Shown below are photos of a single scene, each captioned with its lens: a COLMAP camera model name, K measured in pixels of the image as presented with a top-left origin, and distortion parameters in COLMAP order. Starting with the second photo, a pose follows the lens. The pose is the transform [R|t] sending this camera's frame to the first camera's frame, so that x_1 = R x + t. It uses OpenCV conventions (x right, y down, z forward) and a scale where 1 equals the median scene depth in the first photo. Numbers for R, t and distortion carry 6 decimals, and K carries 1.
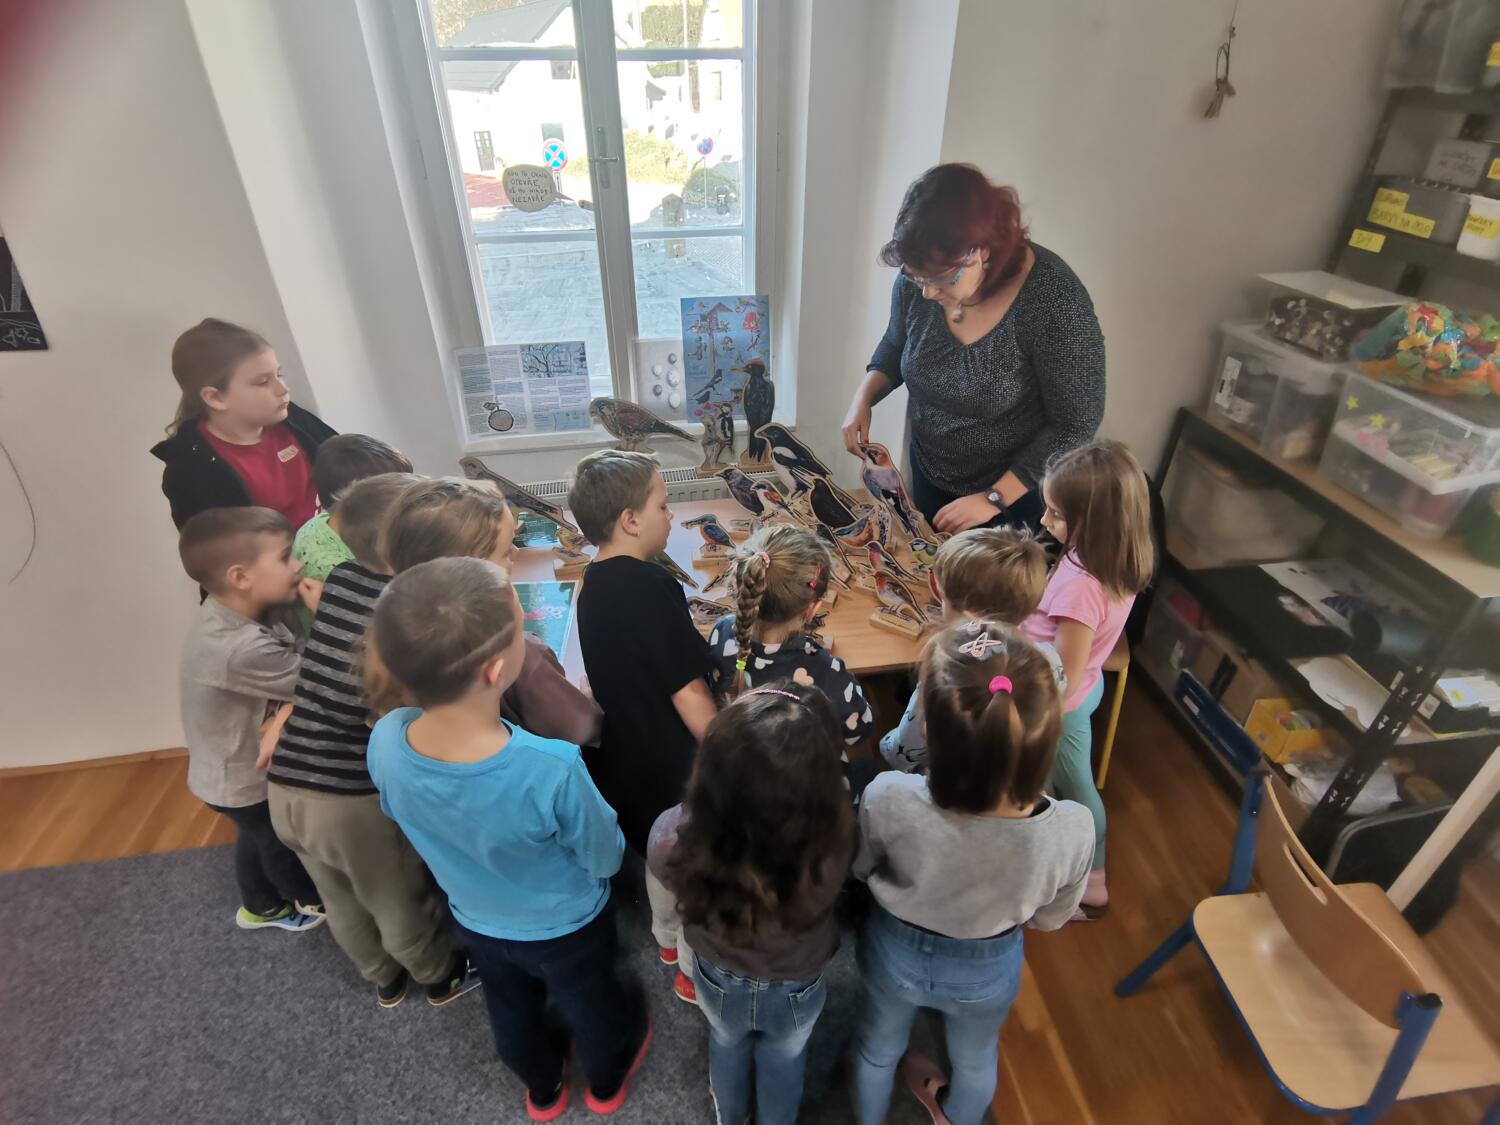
lens RADIAL K [[733.9, 0, 733.8], [0, 733.9, 563.8], [0, 0, 1]] dist [0.030838, -0.035134]
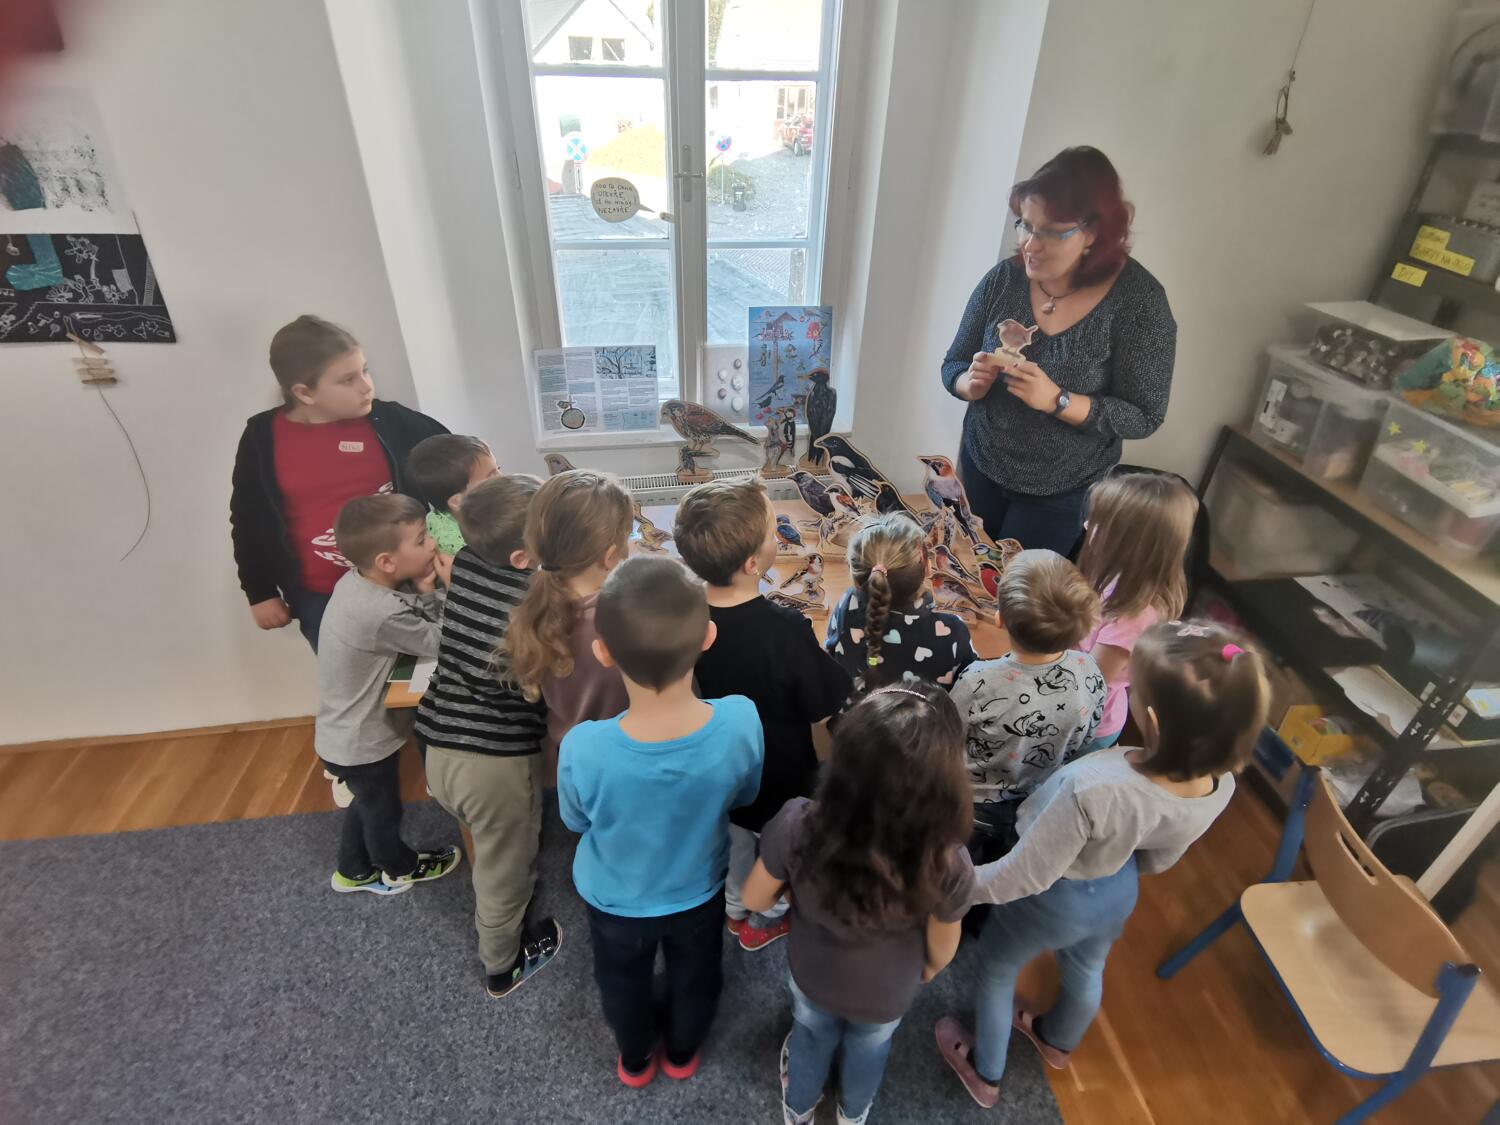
lens RADIAL K [[735.0, 0, 733.5], [0, 735.0, 562.6], [0, 0, 1]] dist [0.017555, -0.028585]
pose [[0.999543, 0.029752, -0.005350, -0.098687], [-0.029740, 0.999555, 0.002343, 0.001041], [0.005417, -0.002183, 0.999983, -0.059230]]
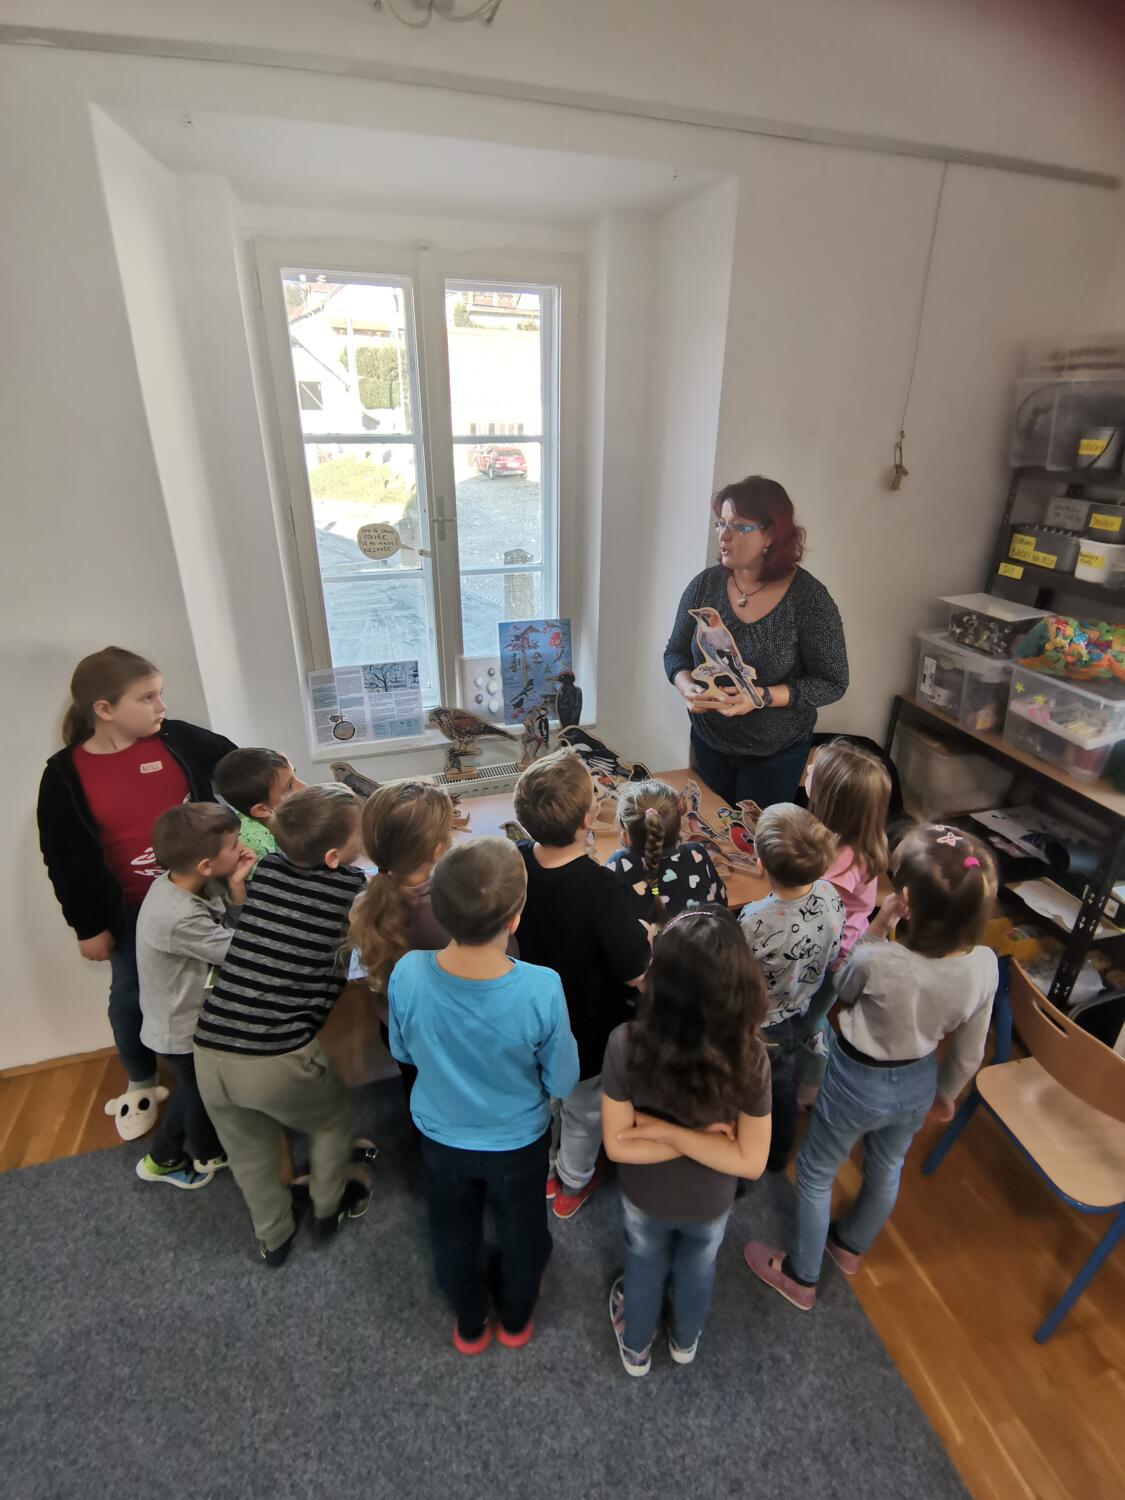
lens RADIAL K [[727.4, 0, 570.9], [0, 727.4, 745.6], [0, 0, 1]] dist [0.028151, -0.035030]
pose [[0.987933, -0.050422, 0.146444, -0.176534], [0.072559, 0.986021, -0.149995, 0.028937], [-0.136833, 0.158811, 0.977781, -0.184928]]
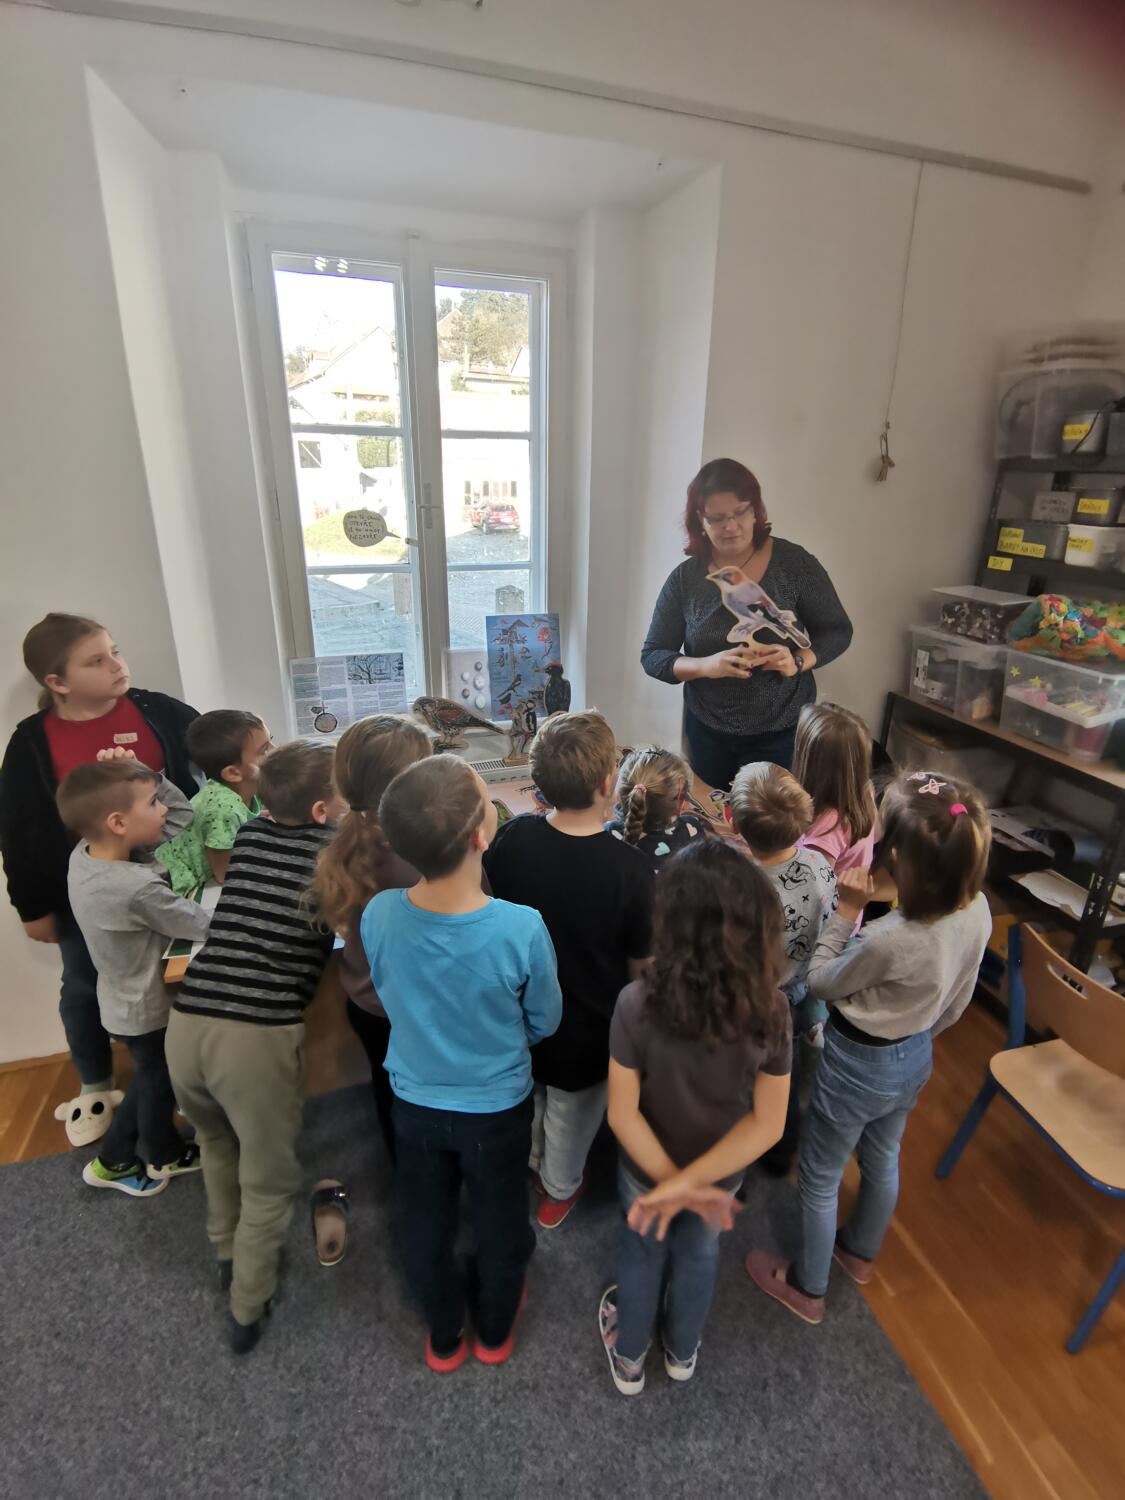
lens RADIAL K [[728.1, 0, 570.4], [0, 728.1, 740.3], [0, 0, 1]] dist [0.028113, -0.034525]
pose [[0.986340, -0.039128, 0.160009, -0.168810], [0.074649, 0.972082, -0.222450, 0.131738], [-0.146838, 0.231356, 0.961724, -0.128849]]
